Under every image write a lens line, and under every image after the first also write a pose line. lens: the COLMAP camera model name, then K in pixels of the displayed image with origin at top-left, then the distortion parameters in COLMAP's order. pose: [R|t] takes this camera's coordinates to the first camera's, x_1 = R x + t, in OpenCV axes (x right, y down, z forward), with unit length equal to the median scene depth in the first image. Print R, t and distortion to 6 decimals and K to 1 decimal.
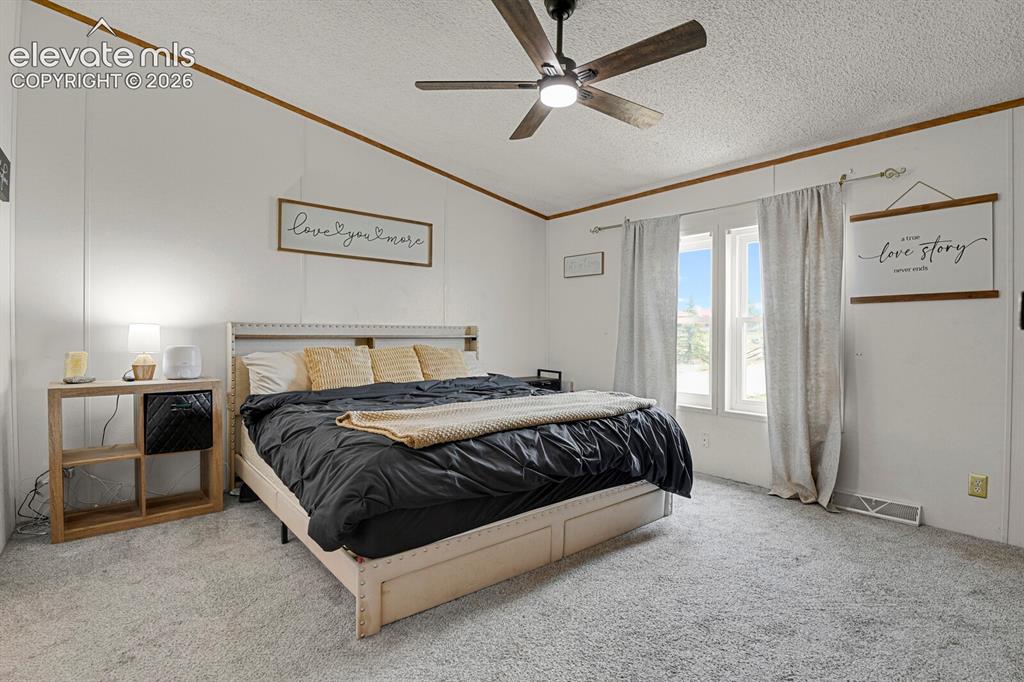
lens RADIAL K [[509.3, 0, 516.3], [0, 509.3, 345.7], [0, 0, 1]] dist [-0.025196, -0.002435]
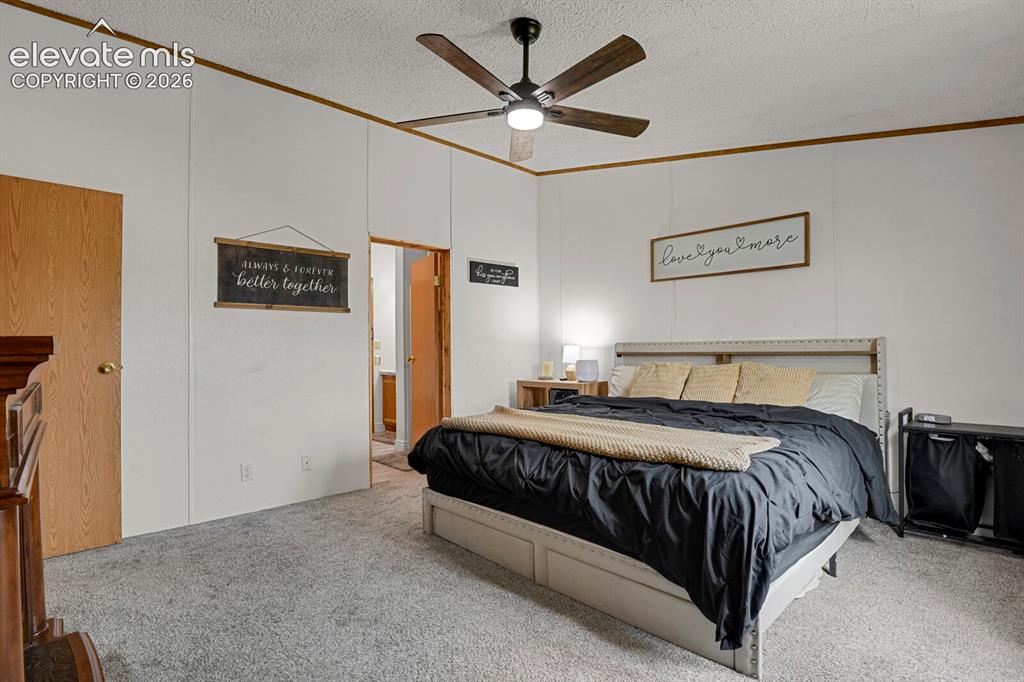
lens RADIAL K [[509.3, 0, 518.3], [0, 509.3, 344.1], [0, 0, 1]] dist [-0.025196, -0.002435]
pose [[0.049206, -0.018709, -0.998613, 0.704556], [-0.015983, 0.999682, -0.019516, -0.010906], [0.998661, 0.016921, 0.048891, 0.602198]]
